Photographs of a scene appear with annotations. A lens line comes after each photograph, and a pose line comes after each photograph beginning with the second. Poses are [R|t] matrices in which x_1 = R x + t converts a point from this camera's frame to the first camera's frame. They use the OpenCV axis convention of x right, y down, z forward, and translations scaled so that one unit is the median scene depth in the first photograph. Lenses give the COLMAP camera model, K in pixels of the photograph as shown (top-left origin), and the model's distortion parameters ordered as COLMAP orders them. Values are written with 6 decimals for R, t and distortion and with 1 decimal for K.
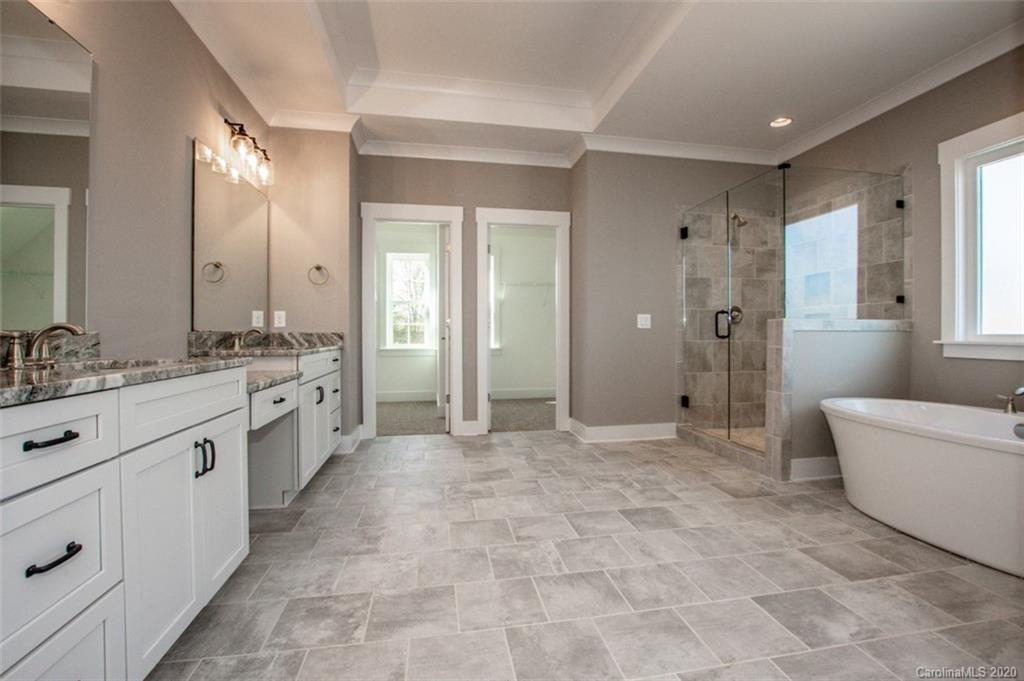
lens RADIAL K [[452.3, 0, 511.2], [0, 452.3, 334.7], [0, 0, 1]] dist [-0.032952, 0.002608]
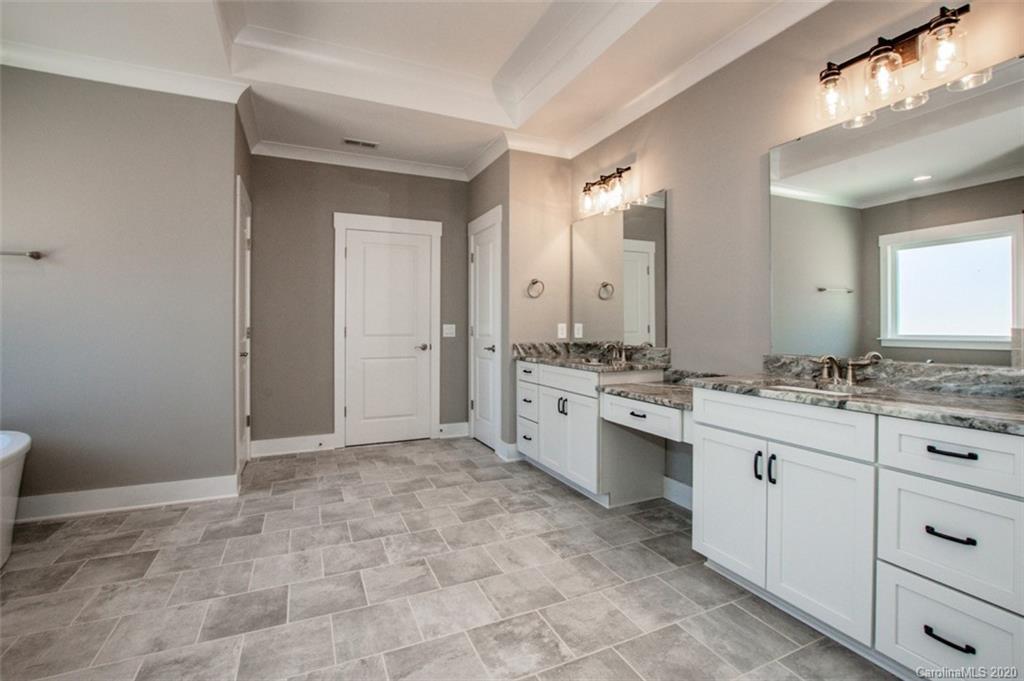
lens RADIAL K [[452.3, 0, 501.8], [0, 452.3, 330.9], [0, 0, 1]] dist [-0.032952, 0.002608]
pose [[-0.969720, 0.003904, -0.244187, 0.094378], [0.000861, 0.999921, 0.012565, -0.086187], [0.244217, 0.011974, -0.969647, 2.154467]]
